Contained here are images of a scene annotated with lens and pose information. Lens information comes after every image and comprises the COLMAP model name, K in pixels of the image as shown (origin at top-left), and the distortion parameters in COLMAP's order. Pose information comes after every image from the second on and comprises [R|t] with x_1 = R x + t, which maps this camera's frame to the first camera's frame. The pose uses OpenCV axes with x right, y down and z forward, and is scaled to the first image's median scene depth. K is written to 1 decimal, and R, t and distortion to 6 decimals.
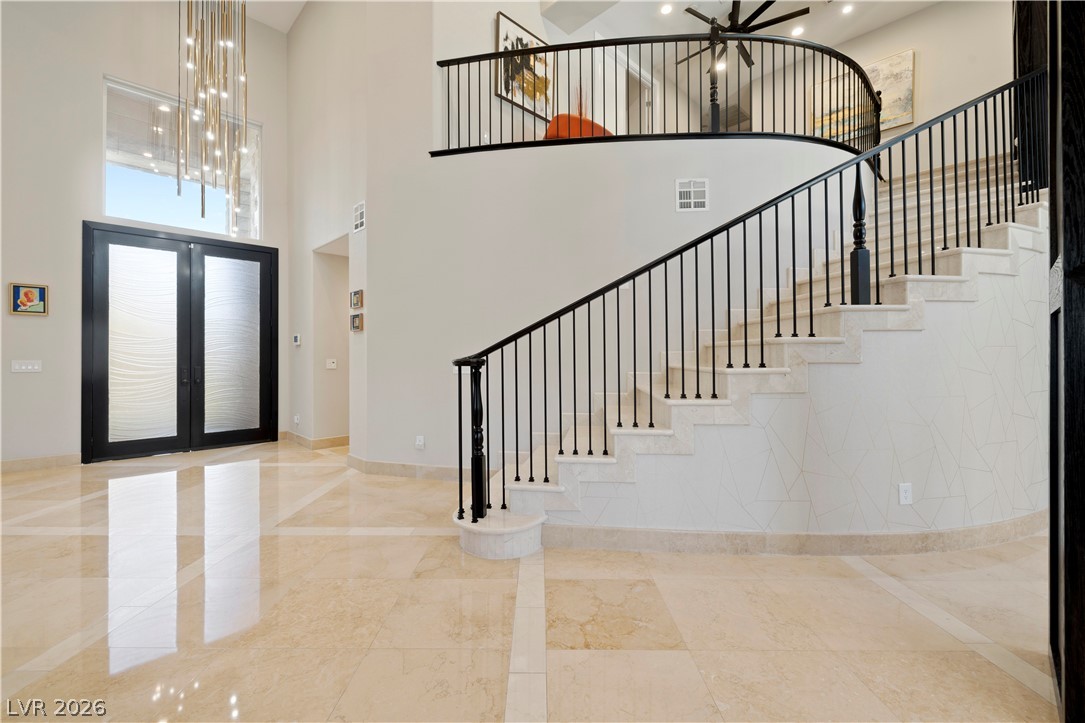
lens RADIAL K [[464.7, 0, 527.3], [0, 464.7, 352.3], [0, 0, 1]] dist [-0.001753, 0.000440]
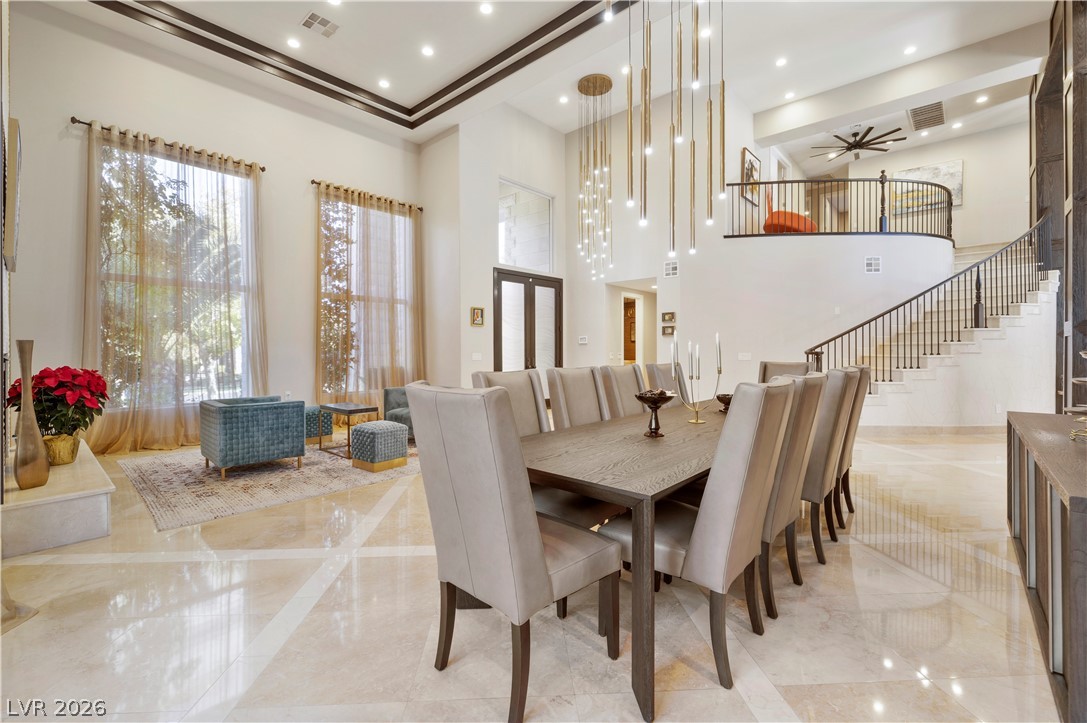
lens RADIAL K [[465.5, 0, 558.6], [0, 465.5, 349.7], [0, 0, 1]] dist [-0.001753, 0.000440]
pose [[0.997872, -0.000596, 0.065202, -1.028287], [0.000336, 0.999992, 0.003996, -0.002284], [-0.065204, -0.003966, 0.997864, -0.791876]]
